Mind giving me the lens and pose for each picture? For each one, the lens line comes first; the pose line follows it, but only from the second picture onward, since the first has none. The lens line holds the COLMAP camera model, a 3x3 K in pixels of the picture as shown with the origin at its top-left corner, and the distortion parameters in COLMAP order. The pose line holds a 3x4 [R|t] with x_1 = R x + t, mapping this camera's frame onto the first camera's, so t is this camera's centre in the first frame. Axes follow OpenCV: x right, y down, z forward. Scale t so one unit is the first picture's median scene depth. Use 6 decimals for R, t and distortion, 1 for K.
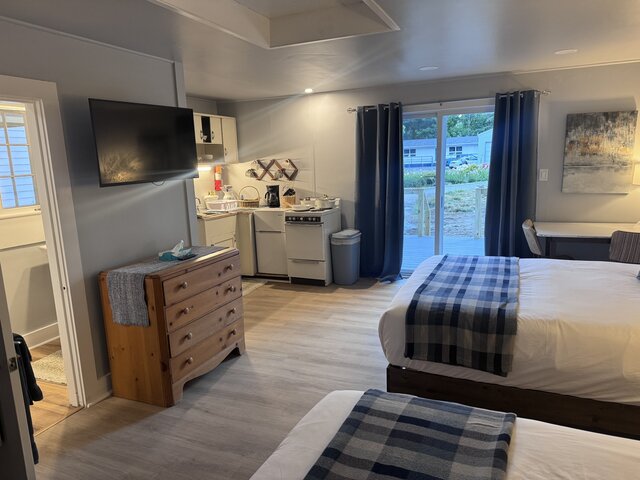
lens RADIAL K [[437.6, 0, 316.9], [0, 437.6, 240.5], [0, 0, 1]] dist [0.126103, -0.131987]
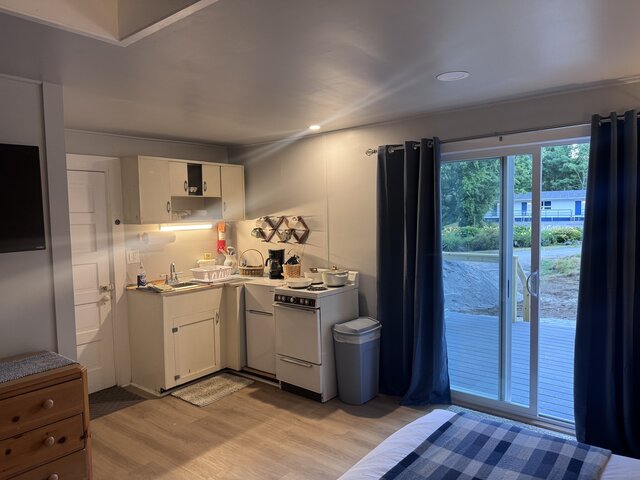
lens RADIAL K [[437.6, 0, 316.9], [0, 437.6, 240.5], [0, 0, 1]] dist [0.126103, -0.131987]
pose [[0.962449, 0.031268, -0.269655, 0.180627], [-0.061468, 0.992646, -0.104288, -0.068801], [0.264411, 0.116947, 0.957293, 0.297485]]
